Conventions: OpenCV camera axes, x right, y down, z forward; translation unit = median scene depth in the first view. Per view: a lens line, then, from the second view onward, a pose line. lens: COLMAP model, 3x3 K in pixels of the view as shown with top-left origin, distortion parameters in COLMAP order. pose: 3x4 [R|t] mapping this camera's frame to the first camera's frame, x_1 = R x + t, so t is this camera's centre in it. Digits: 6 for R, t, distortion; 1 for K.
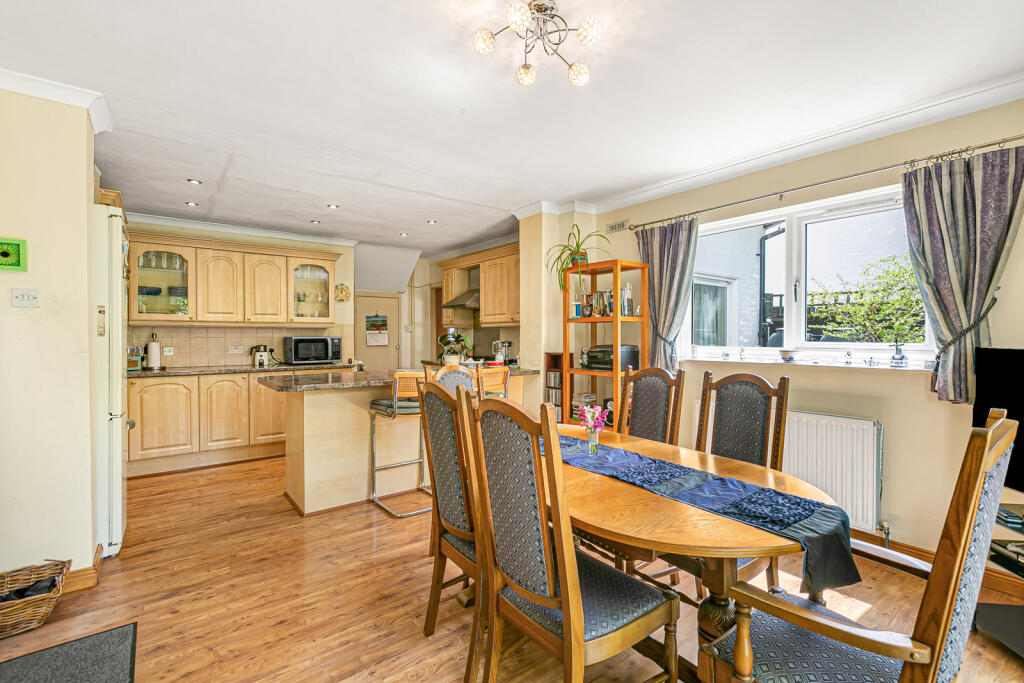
lens RADIAL K [[458.4, 0, 515.5], [0, 458.4, 337.7], [0, 0, 1]] dist [0.001587, 0.000110]
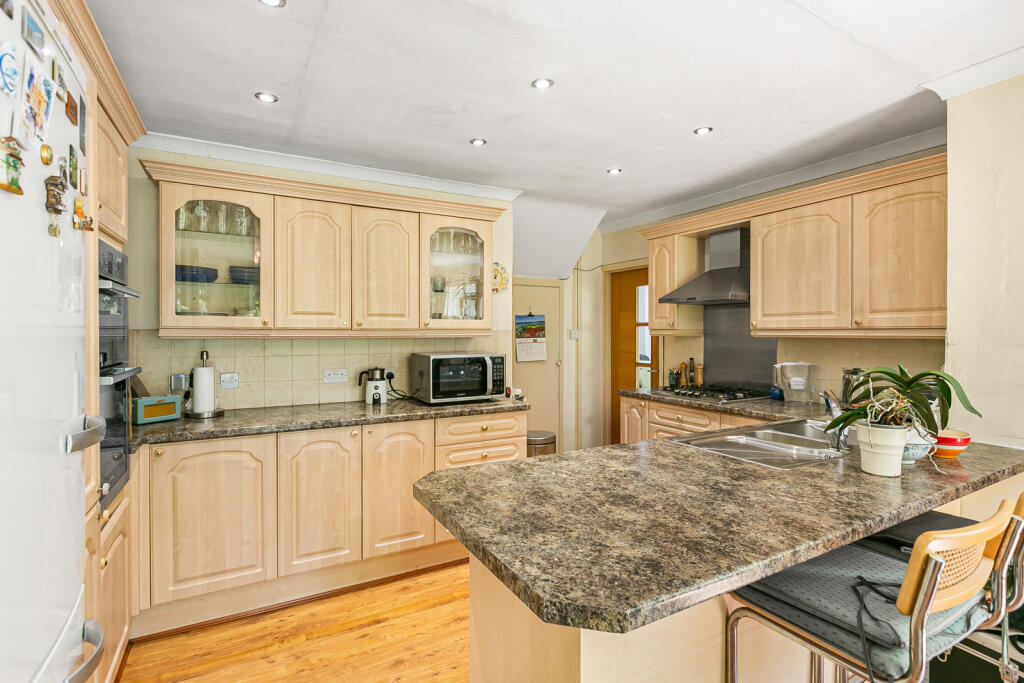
lens RADIAL K [[489.2, 0, 510.1], [0, 489.2, 329.5], [0, 0, 1]] dist [-0.000189, 0.000160]
pose [[0.987268, -0.000541, -0.159066, -0.303876], [-0.001218, 0.999939, -0.010964, -0.027290], [0.159062, 0.011018, 0.987207, 0.439076]]
